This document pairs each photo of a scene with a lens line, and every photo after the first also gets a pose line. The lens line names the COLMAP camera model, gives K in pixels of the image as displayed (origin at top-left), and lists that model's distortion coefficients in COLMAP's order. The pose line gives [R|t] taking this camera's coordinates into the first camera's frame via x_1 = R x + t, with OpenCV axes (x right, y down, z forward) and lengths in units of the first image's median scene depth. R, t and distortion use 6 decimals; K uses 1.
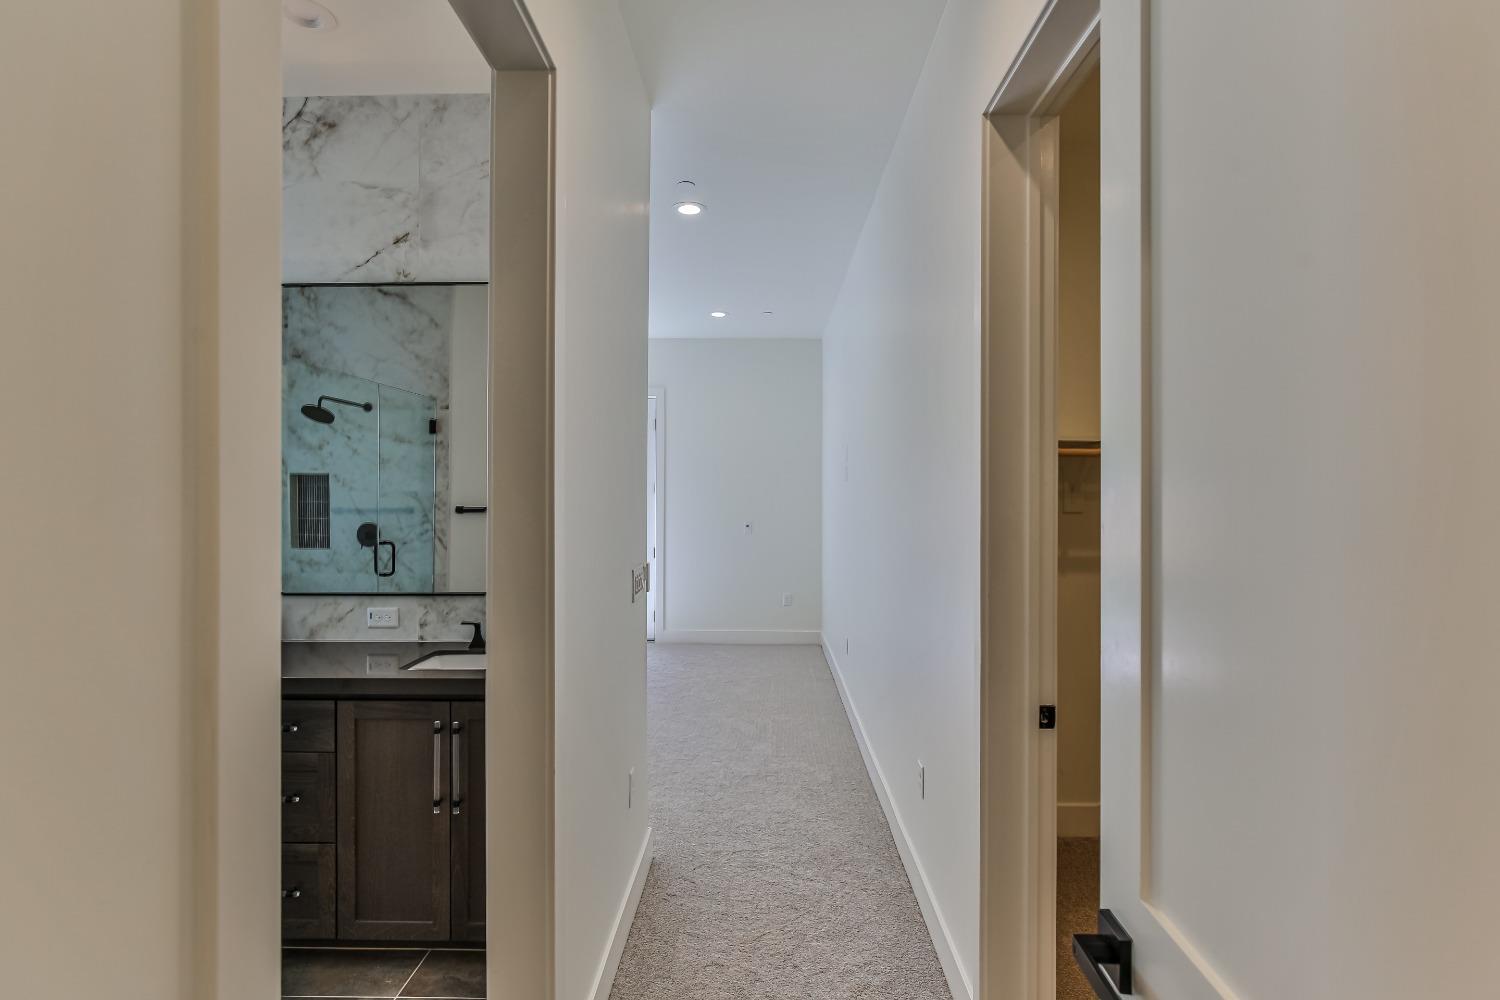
lens RADIAL K [[722.8, 0, 749.2], [0, 722.8, 490.9], [0, 0, 1]] dist [-0.005947, -0.000616]
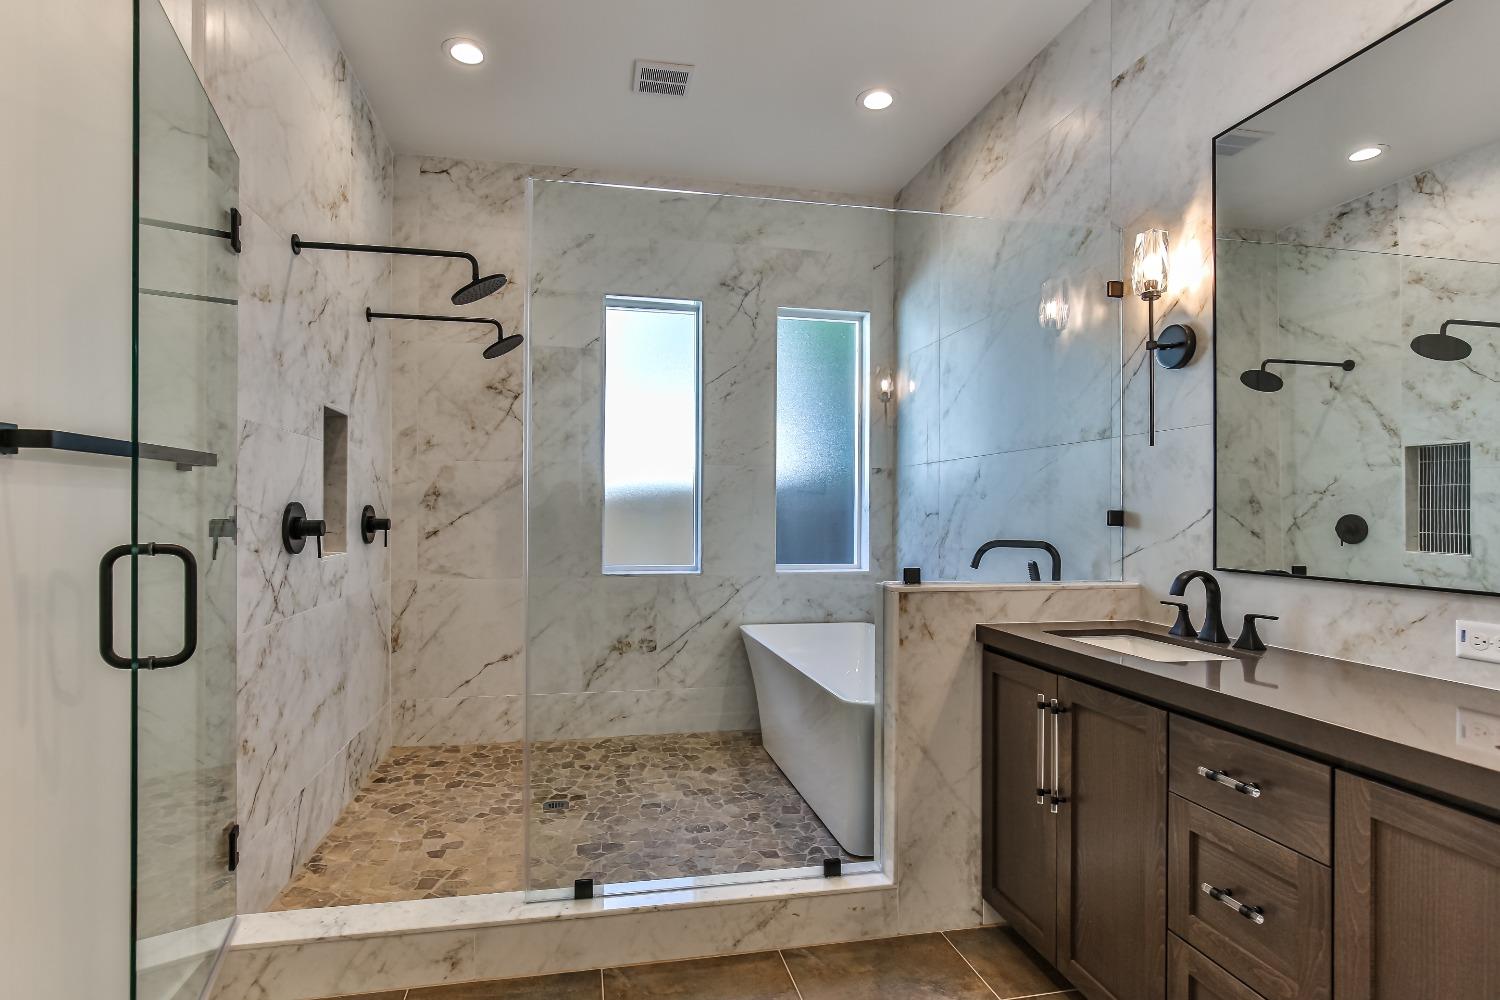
lens RADIAL K [[722.8, 0, 747.3], [0, 722.8, 503.5], [0, 0, 1]] dist [-0.005947, -0.000616]
pose [[0.201027, -0.008184, -0.979551, -0.122400], [-0.014091, 0.999837, -0.011245, 0.091516], [0.979484, 0.016063, 0.200879, 0.391207]]
